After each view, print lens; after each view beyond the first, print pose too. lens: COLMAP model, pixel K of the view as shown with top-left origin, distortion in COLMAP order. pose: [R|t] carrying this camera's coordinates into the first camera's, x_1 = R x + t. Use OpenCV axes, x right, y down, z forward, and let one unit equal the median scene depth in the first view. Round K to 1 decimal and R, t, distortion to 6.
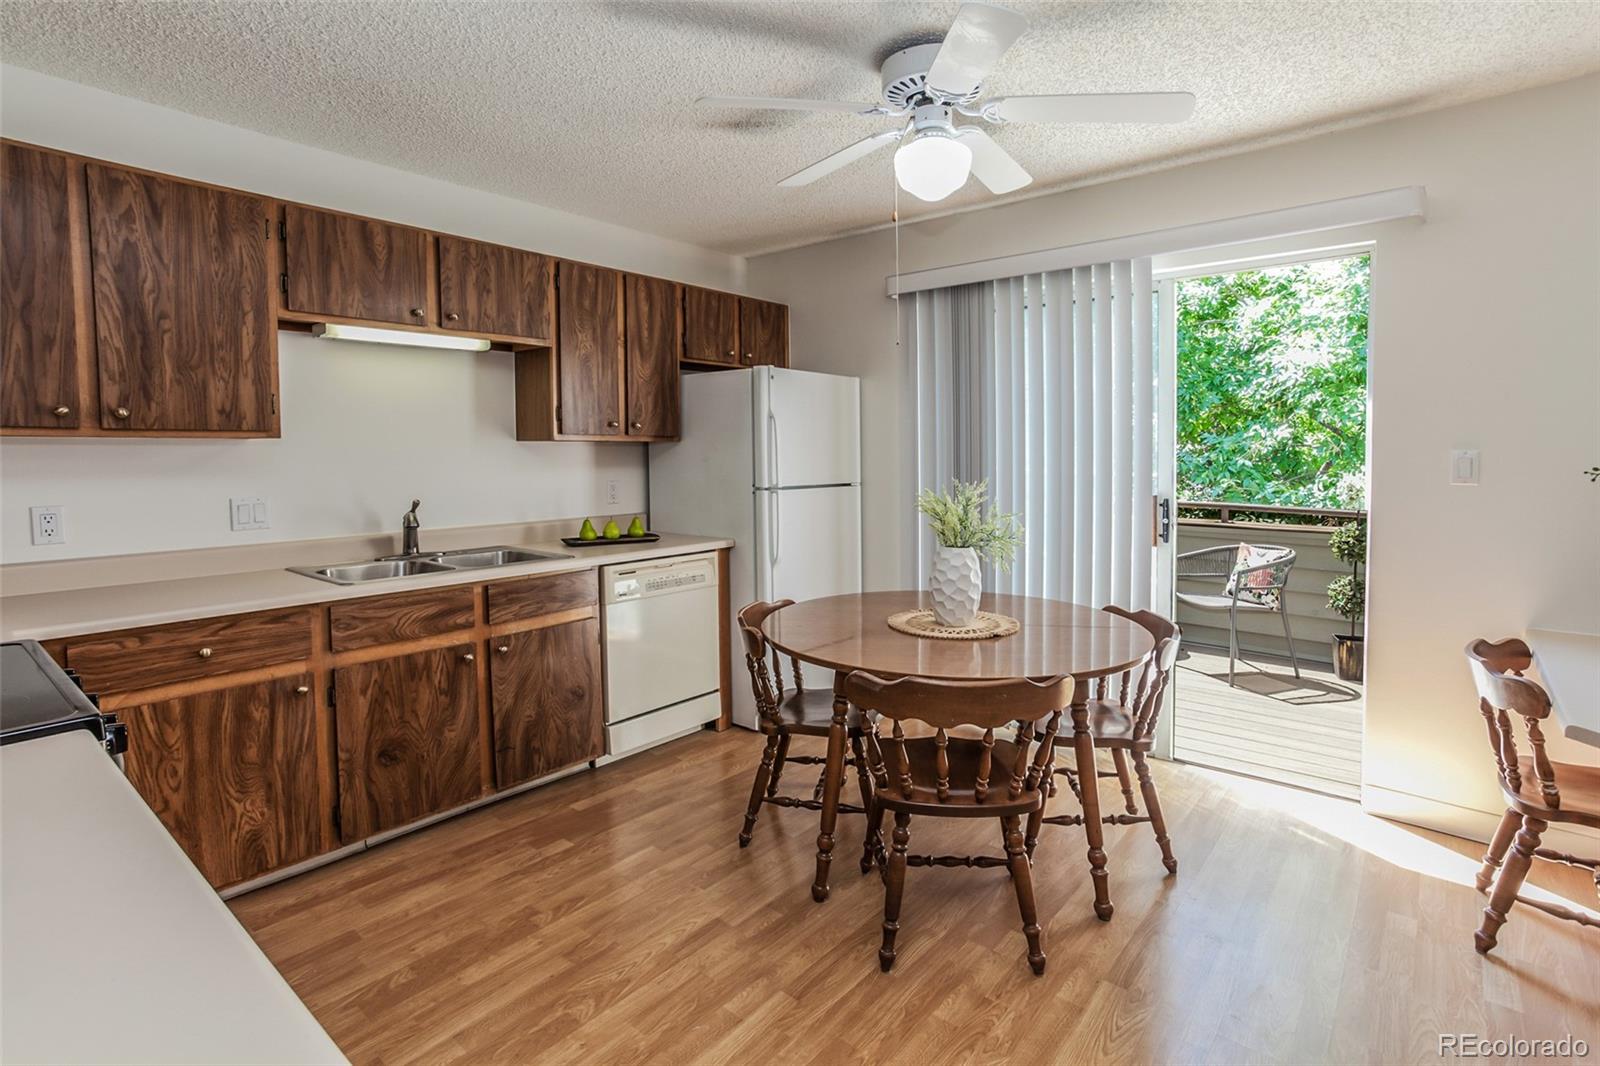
lens RADIAL K [[812.7, 0, 805.2], [0, 812.7, 457.2], [0, 0, 1]] dist [-0.049541, 0.033120]
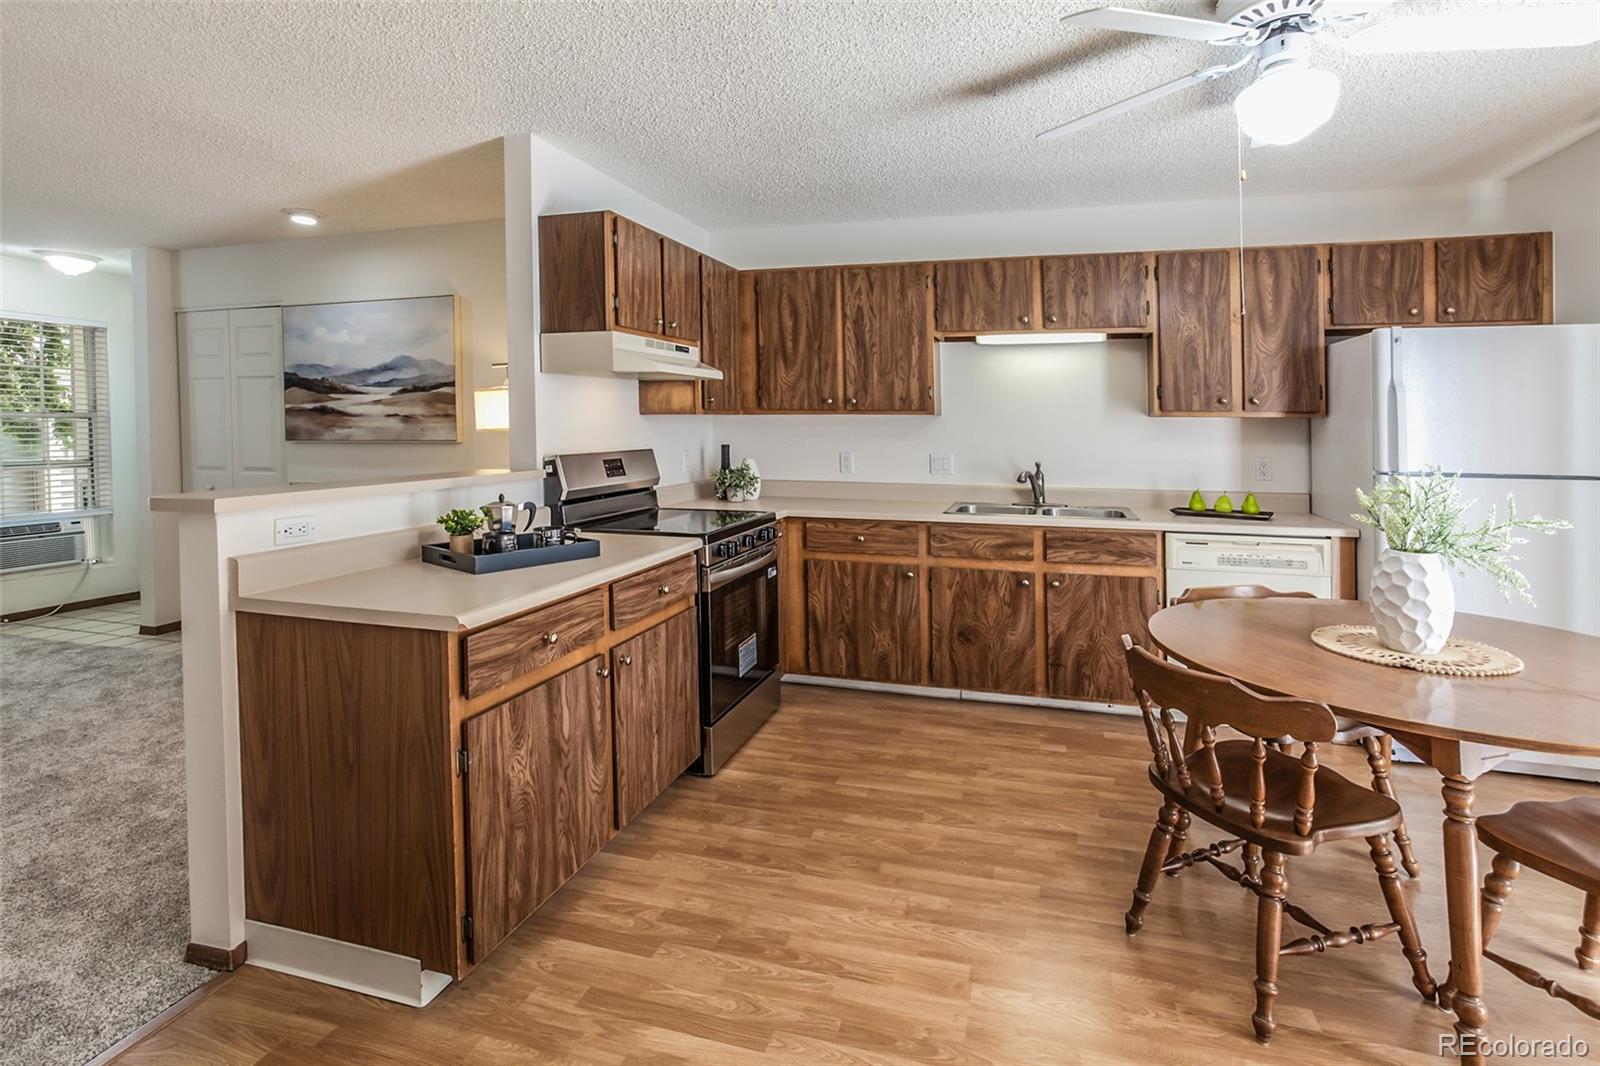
lens RADIAL K [[806.4, 0, 792.0], [0, 806.4, 417.7], [0, 0, 1]] dist [-0.023361, 0.013050]
pose [[0.386717, -0.001191, -0.922198, 0.667979], [-0.017527, 0.999809, -0.008641, -0.000636], [0.922032, 0.019505, 0.386623, 0.147468]]
